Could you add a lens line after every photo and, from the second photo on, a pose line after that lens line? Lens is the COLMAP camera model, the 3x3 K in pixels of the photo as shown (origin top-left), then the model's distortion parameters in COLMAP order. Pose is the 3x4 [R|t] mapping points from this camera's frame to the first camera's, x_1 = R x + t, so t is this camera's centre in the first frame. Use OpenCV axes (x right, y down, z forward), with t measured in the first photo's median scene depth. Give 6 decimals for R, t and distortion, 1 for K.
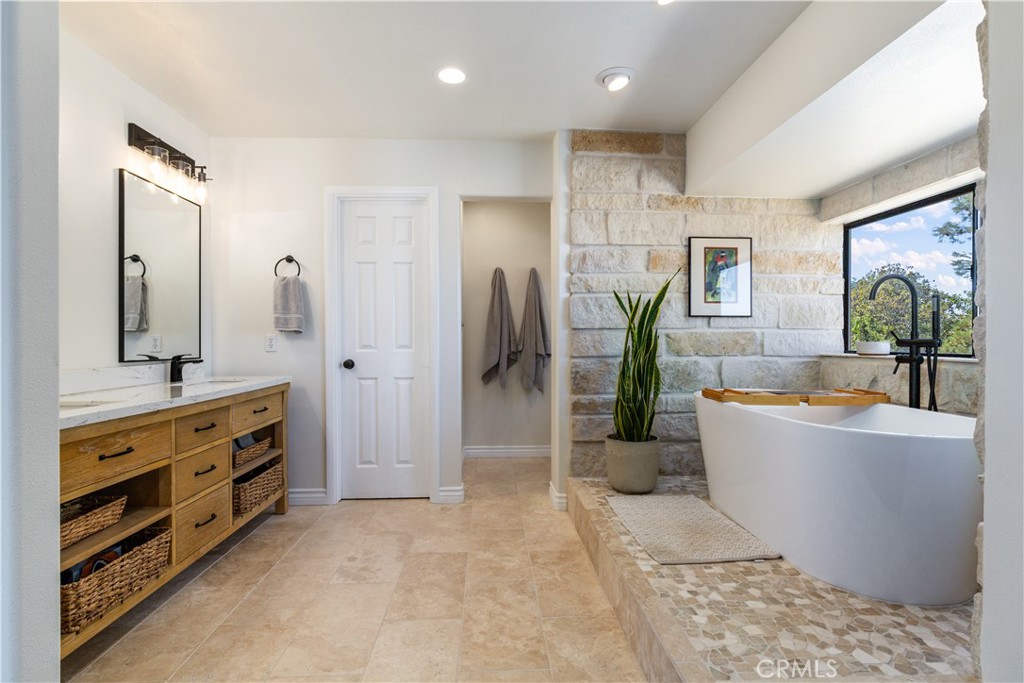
lens RADIAL K [[462.2, 0, 512.0], [0, 462.2, 341.5], [0, 0, 1]] dist [0.000372, -0.000060]
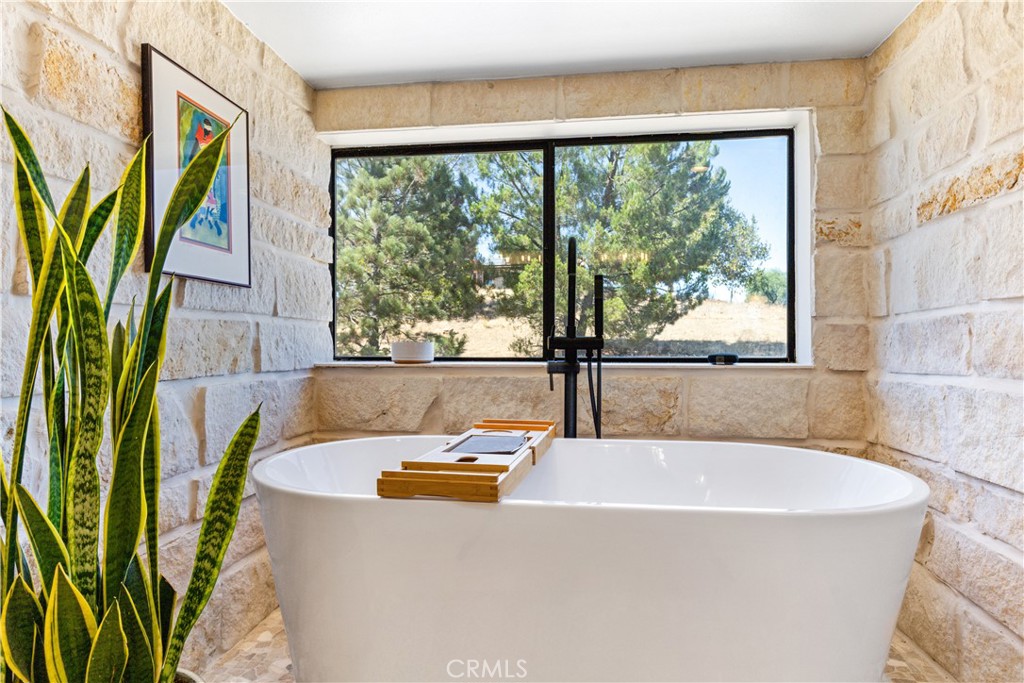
lens RADIAL K [[608.4, 0, 514.7], [0, 608.4, 346.0], [0, 0, 1]] dist [0.001451, 0.000861]
pose [[0.181334, -0.008667, 0.983383, -0.021610], [0.003609, 0.999960, 0.008147, -0.000351], [-0.983415, 0.002072, 0.181358, 0.647567]]
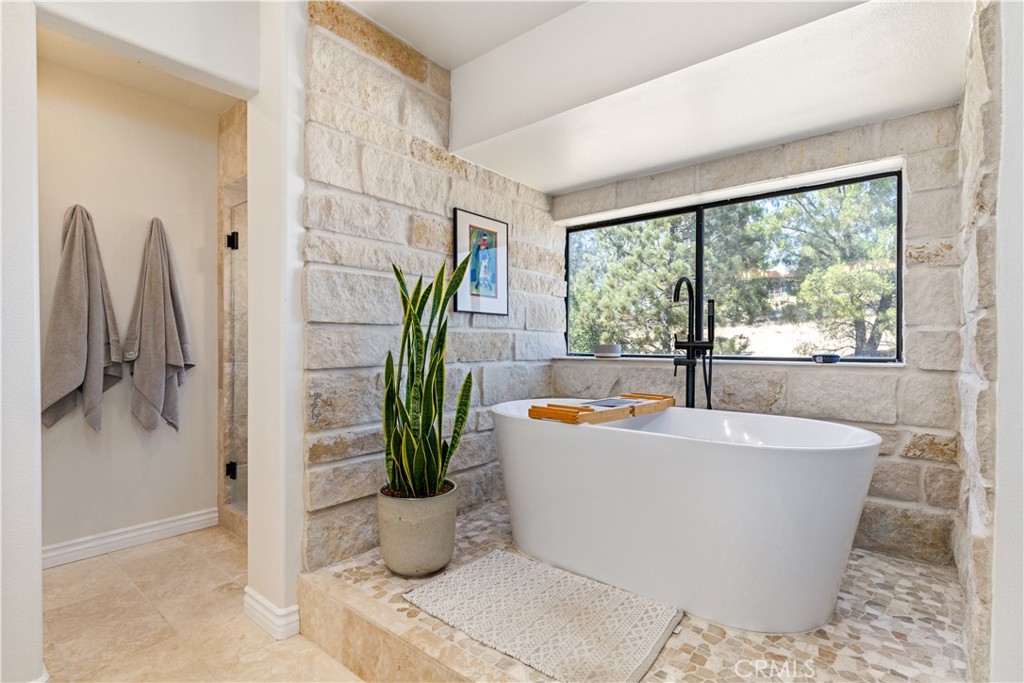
lens RADIAL K [[486.5, 0, 496.8], [0, 486.5, 346.0], [0, 0, 1]] dist [0.000033, -0.000181]
pose [[0.692359, -0.001457, 0.721552, -0.152336], [-0.001033, 0.999995, 0.003010, 0.000582], [-0.721553, -0.002829, 0.692354, 0.393999]]
